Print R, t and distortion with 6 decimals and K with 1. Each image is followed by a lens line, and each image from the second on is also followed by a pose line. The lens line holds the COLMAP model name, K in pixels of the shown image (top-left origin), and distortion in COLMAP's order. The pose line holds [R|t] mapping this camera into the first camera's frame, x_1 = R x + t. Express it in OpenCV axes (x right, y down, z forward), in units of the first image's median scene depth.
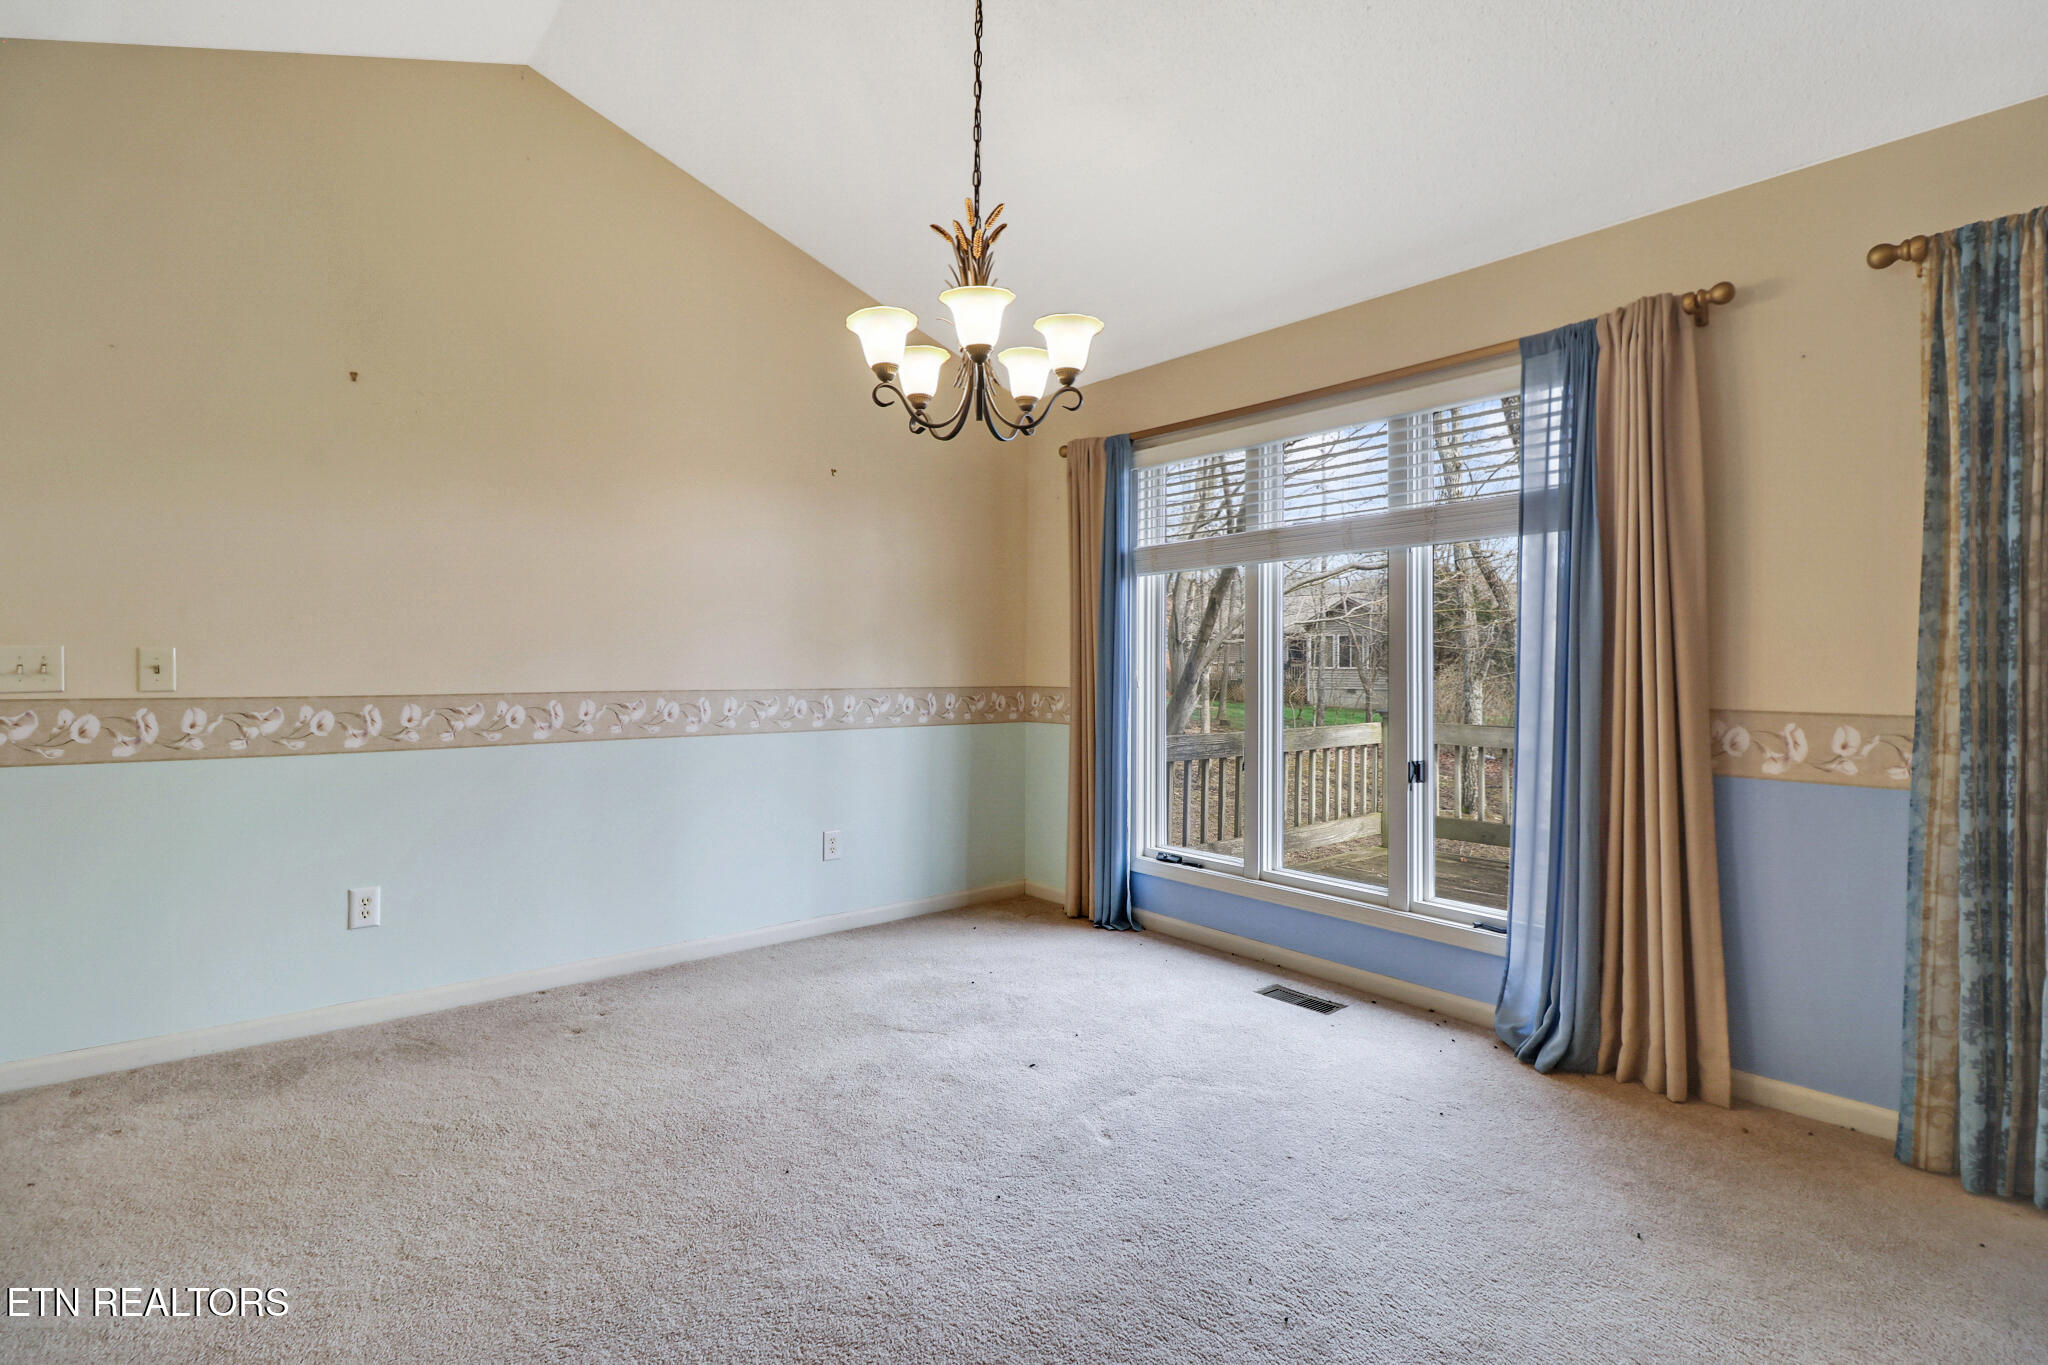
lens RADIAL K [[954.6, 0, 1029.9], [0, 954.6, 648.2], [0, 0, 1]] dist [0.001451, -0.013118]
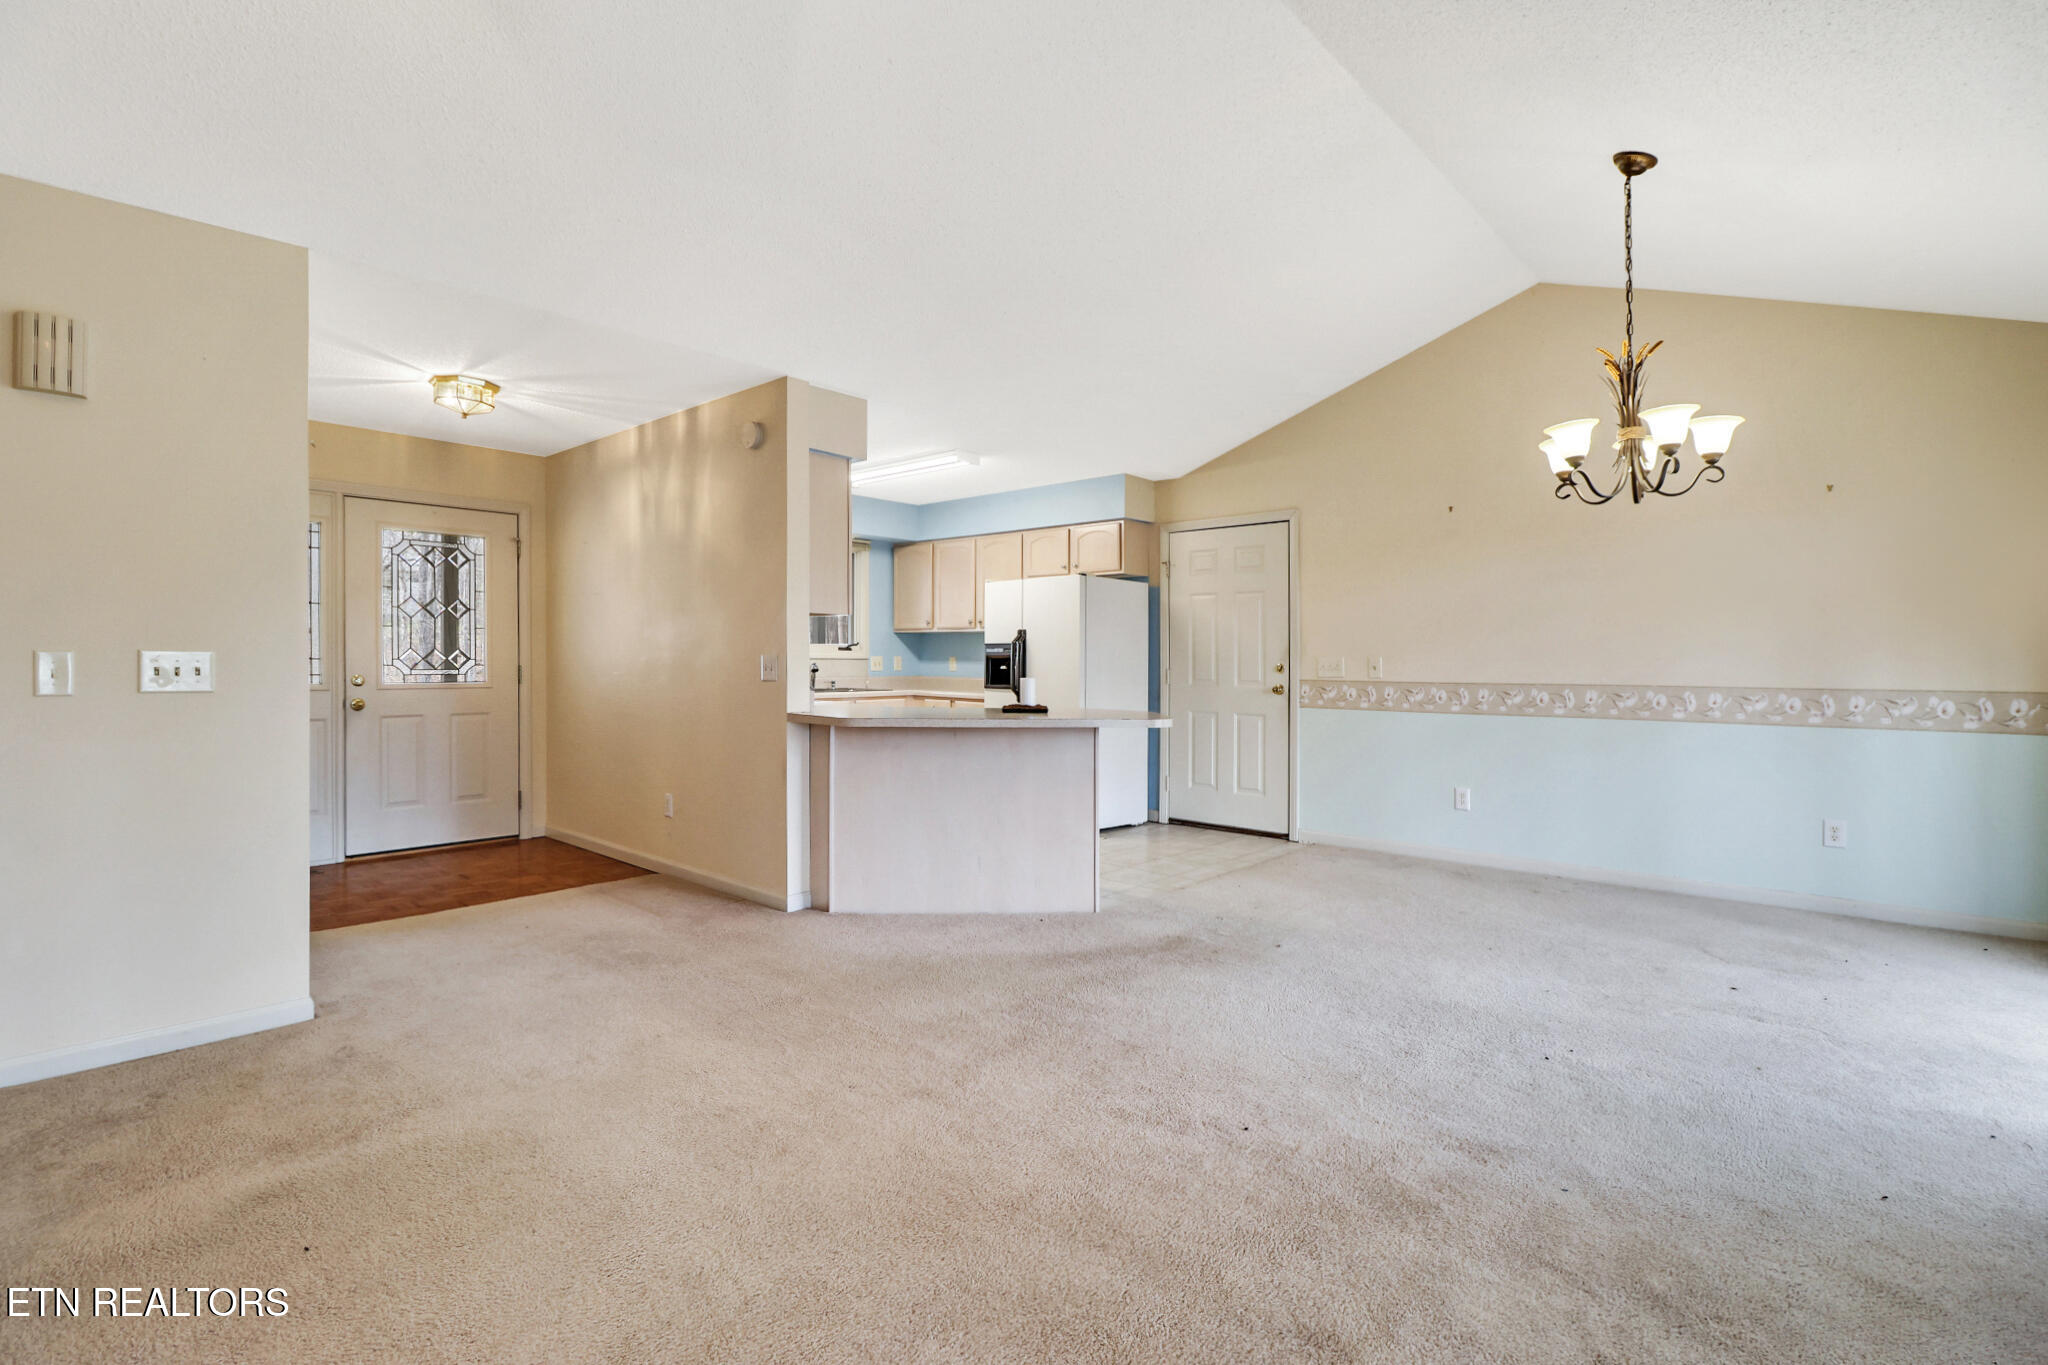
lens RADIAL K [[953.2, 0, 1032.7], [0, 953.2, 673.1], [0, 0, 1]] dist [0.001873, -0.010549]
pose [[0.133683, 0.007127, -0.990999, 1.172557], [0.012970, 0.999876, 0.008940, 0.005047], [0.990939, -0.014049, 0.133574, -0.065032]]
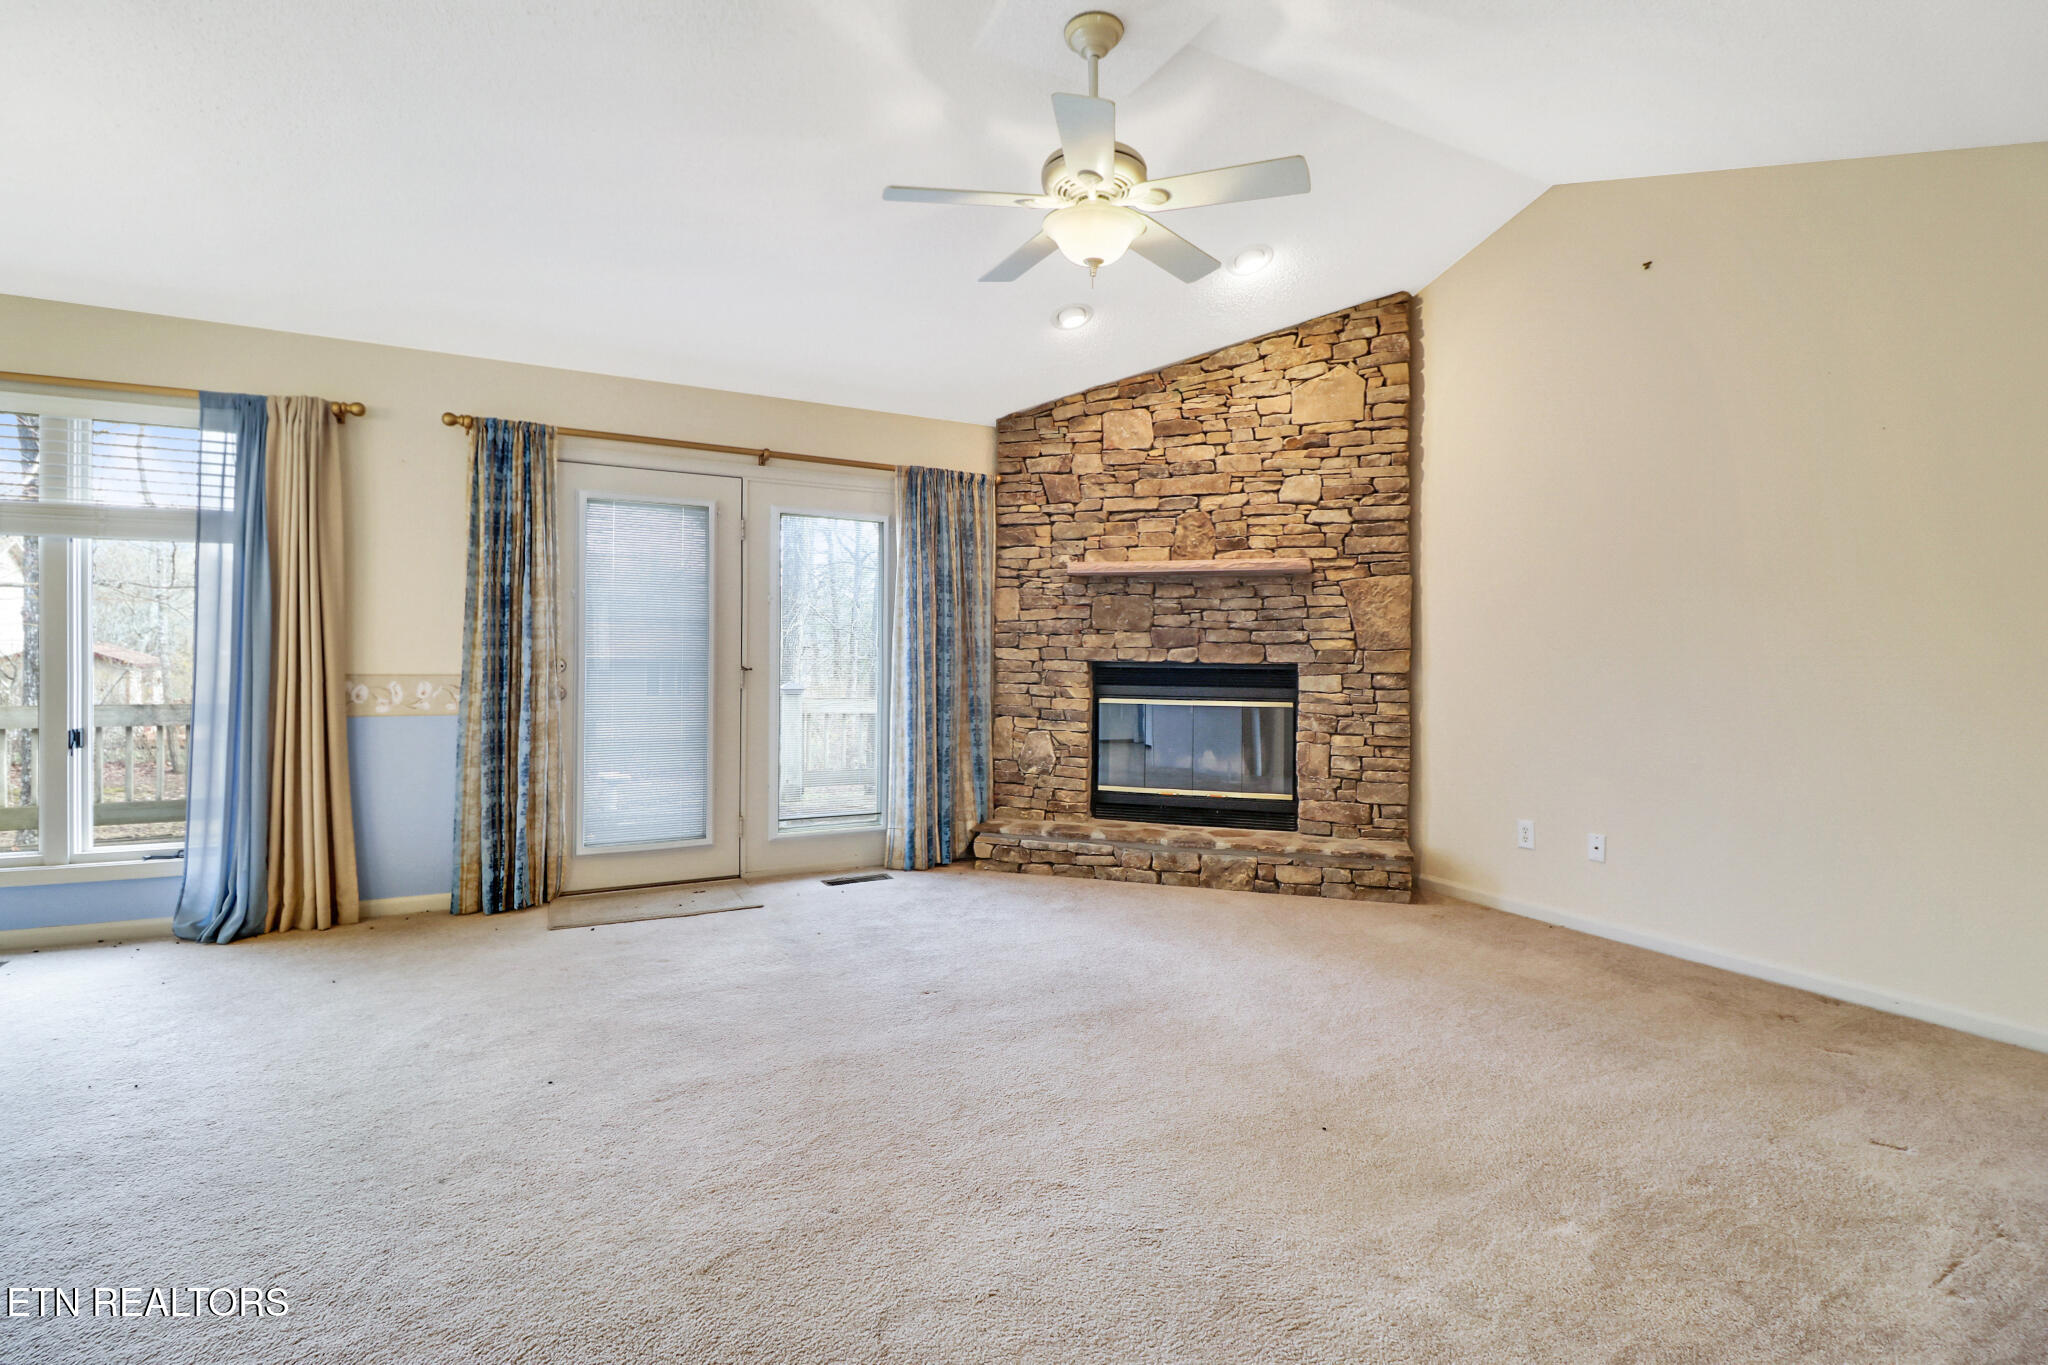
lens RADIAL K [[941.0, 0, 1030.7], [0, 941.0, 662.1], [0, 0, 1]] dist [0.003521, -0.013660]
pose [[0.209770, -0.009848, 0.977701, -0.549480], [-0.025659, 0.999549, 0.015574, -0.008186], [-0.977414, -0.028354, 0.209423, -0.416473]]
